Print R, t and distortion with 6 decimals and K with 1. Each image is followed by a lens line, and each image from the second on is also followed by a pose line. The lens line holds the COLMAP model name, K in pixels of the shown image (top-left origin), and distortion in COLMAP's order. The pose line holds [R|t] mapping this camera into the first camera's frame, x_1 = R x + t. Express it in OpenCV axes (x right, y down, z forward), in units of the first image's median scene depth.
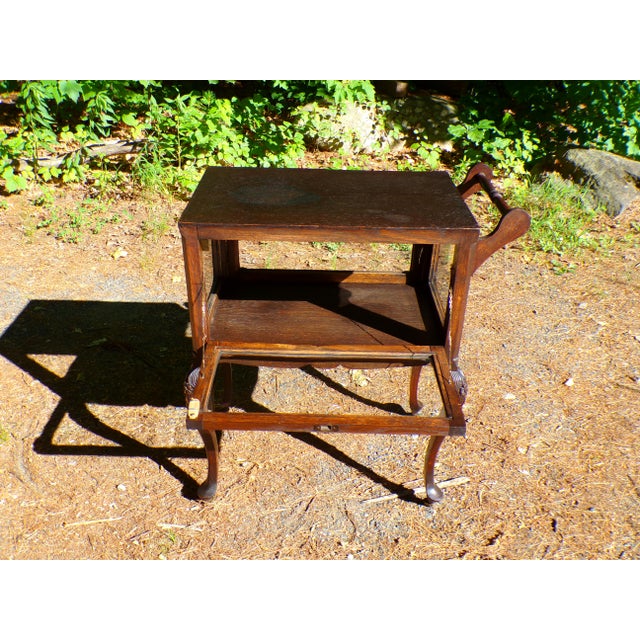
lens RADIAL K [[615.5, 0, 322.4], [0, 615.5, 328.7], [0, 0, 1]] dist [-0.004528, 0.012818]
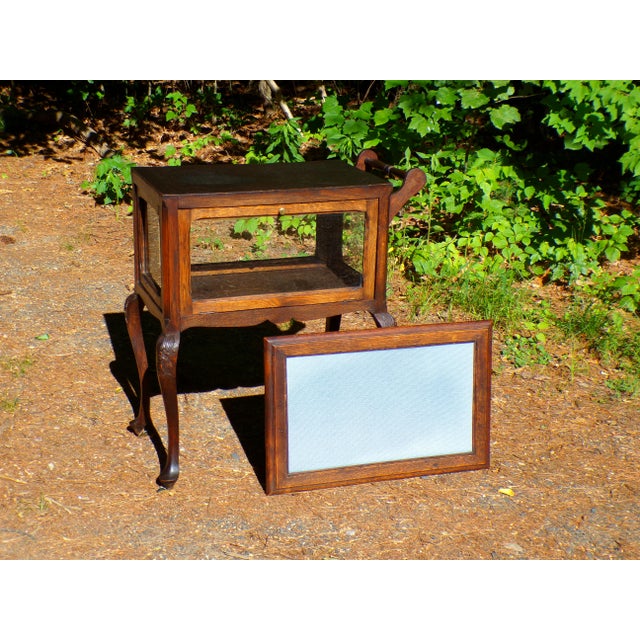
lens RADIAL K [[1122.2, 0, 317.5], [0, 1122.2, 356.4], [0, 0, 1]] dist [-0.637565, 9.825968]
pose [[0.795023, 0.210574, -0.568856, 0.594926], [-0.330173, 0.936935, -0.114619, 0.092522], [0.508845, 0.278946, 0.814411, -0.183057]]
